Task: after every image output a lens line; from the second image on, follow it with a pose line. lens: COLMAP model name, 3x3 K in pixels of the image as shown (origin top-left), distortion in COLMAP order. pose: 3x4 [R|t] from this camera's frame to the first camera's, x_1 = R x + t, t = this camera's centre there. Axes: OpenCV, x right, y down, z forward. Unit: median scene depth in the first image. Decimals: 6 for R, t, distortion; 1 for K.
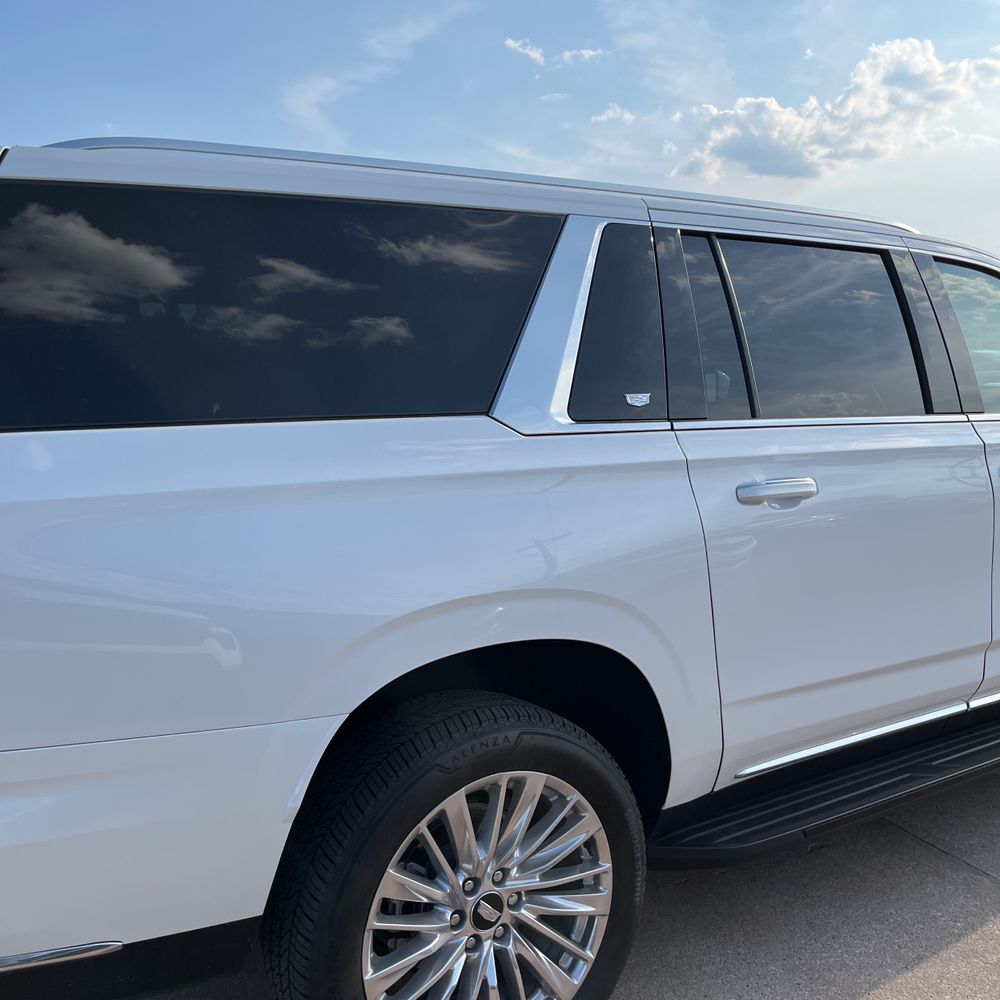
lens RADIAL K [[1022.8, 0, 501.7], [0, 1022.8, 510.9], [0, 0, 1]] dist [0.041812, -0.032305]
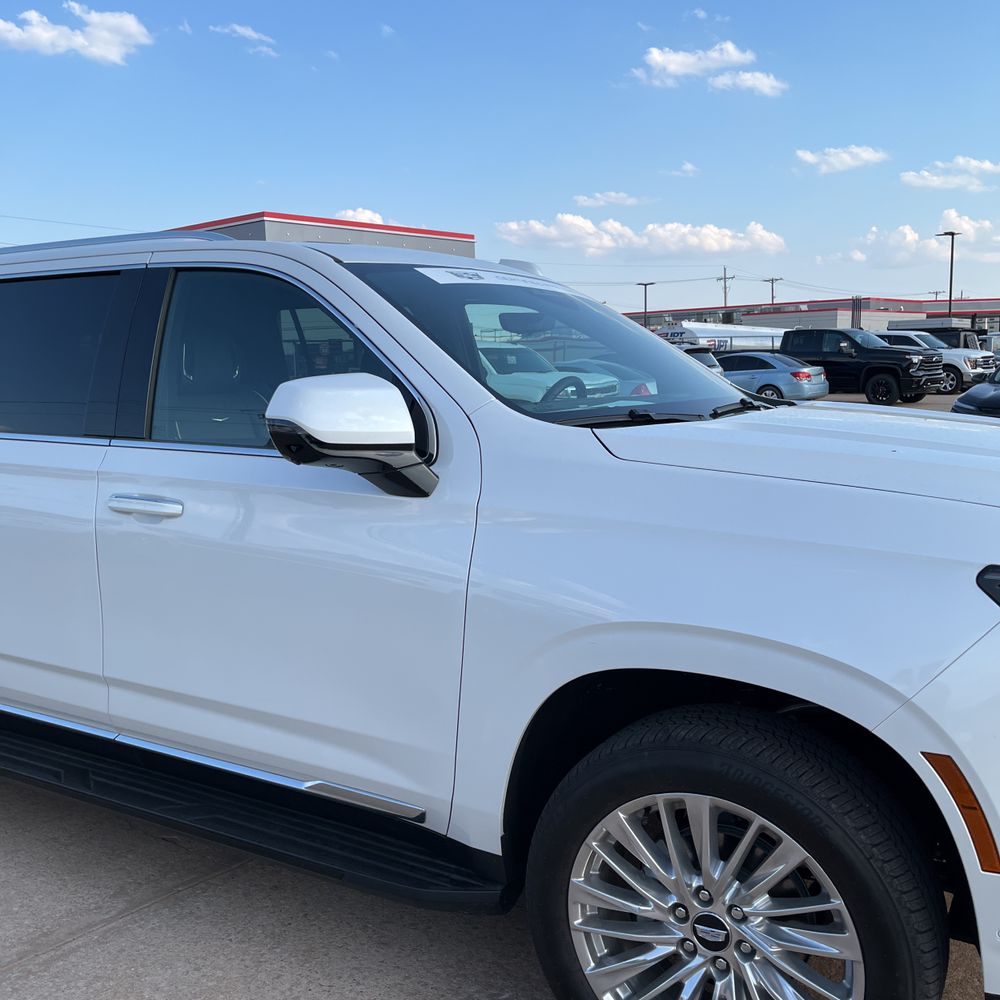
lens RADIAL K [[1022.8, 0, 501.7], [0, 1022.8, 510.9], [0, 0, 1]] dist [0.041812, -0.032305]
pose [[0.428615, 0.124213, -0.894908, 1.946343], [-0.104632, 0.990664, 0.087391, -0.195179], [0.897408, 0.056179, 0.437610, 1.188058]]
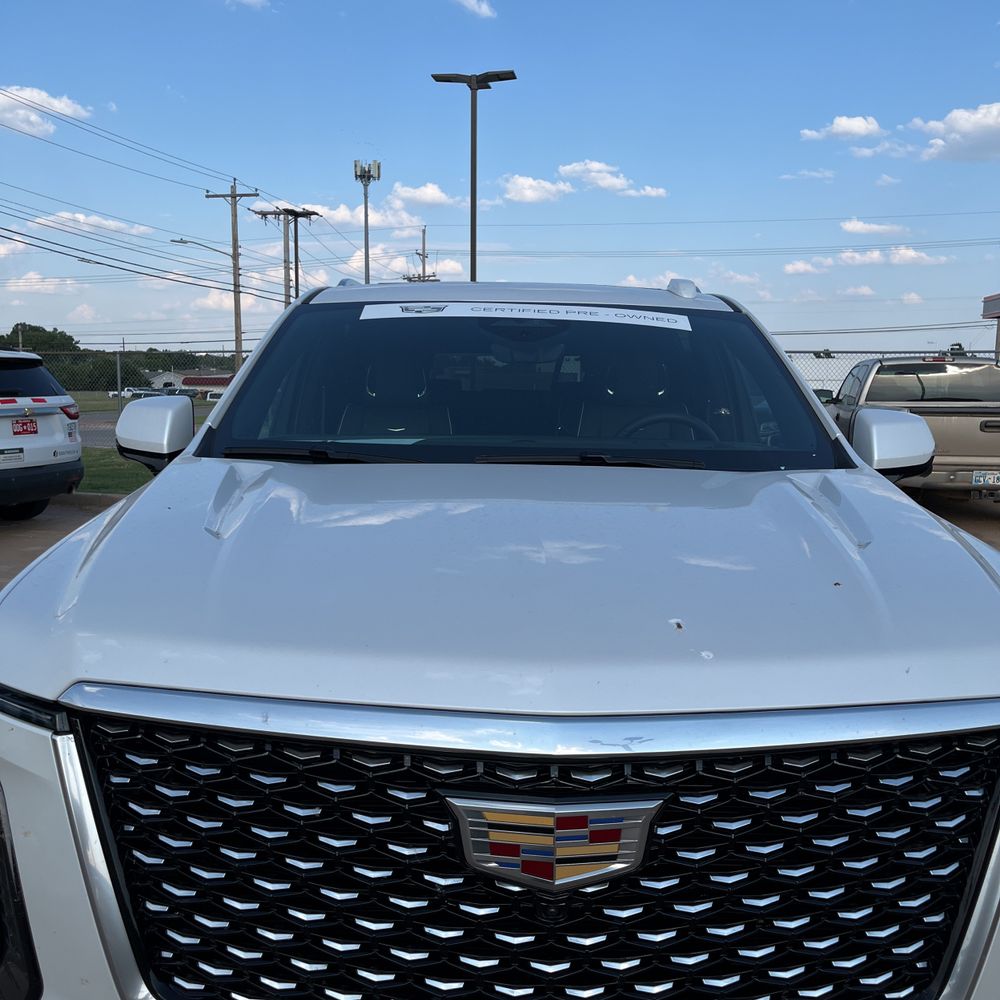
lens RADIAL K [[1018.8, 0, 500.0], [0, 1018.8, 500.0], [0, 0, 1]] dist [0.024462, -0.014135]
pose [[-0.554563, 0.101627, -0.825913, 1.818406], [-0.127861, 0.970322, 0.205249, -0.418806], [0.822260, 0.219426, -0.525110, 2.558291]]
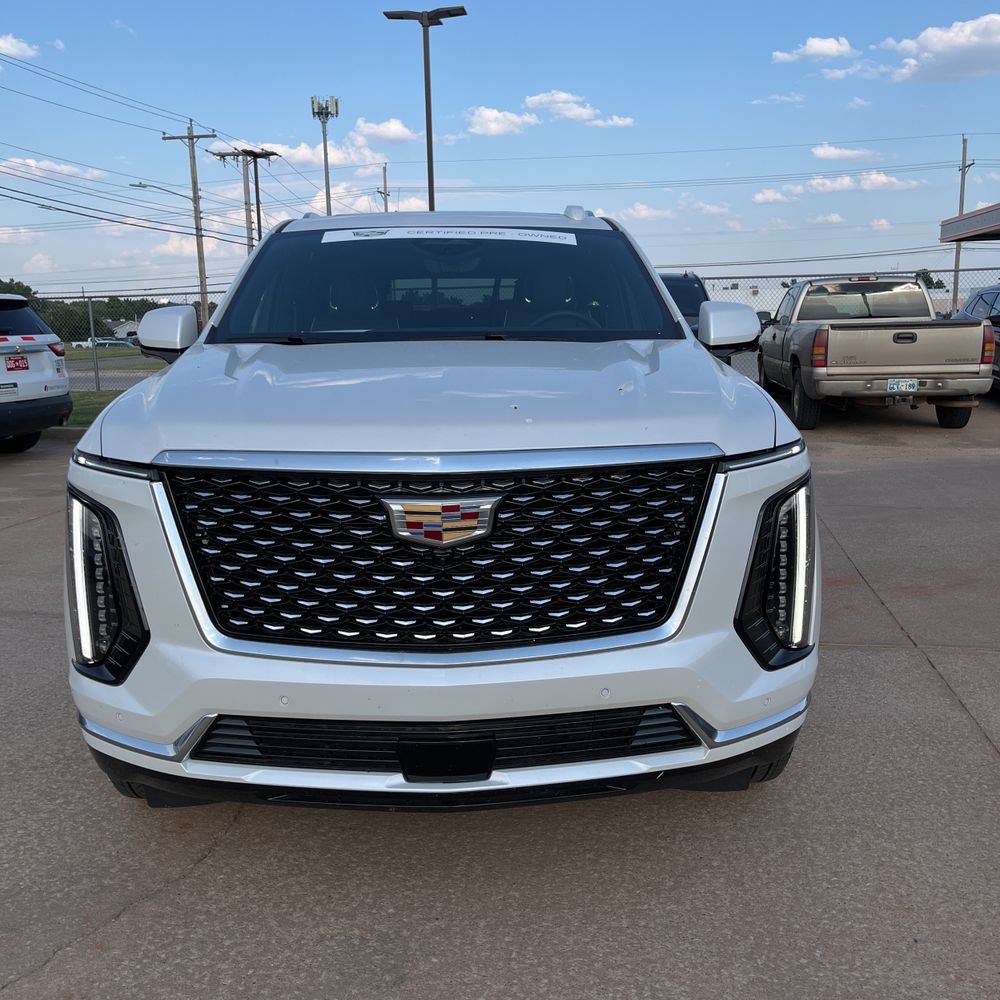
lens RADIAL K [[1022.8, 0, 501.7], [0, 1022.8, 510.9], [0, 0, 1]] dist [0.041812, -0.032305]
pose [[-0.528693, 0.174392, -0.830705, 2.158464], [-0.101844, 0.958564, 0.266051, -0.409875], [0.842681, 0.225262, -0.489025, 2.866191]]
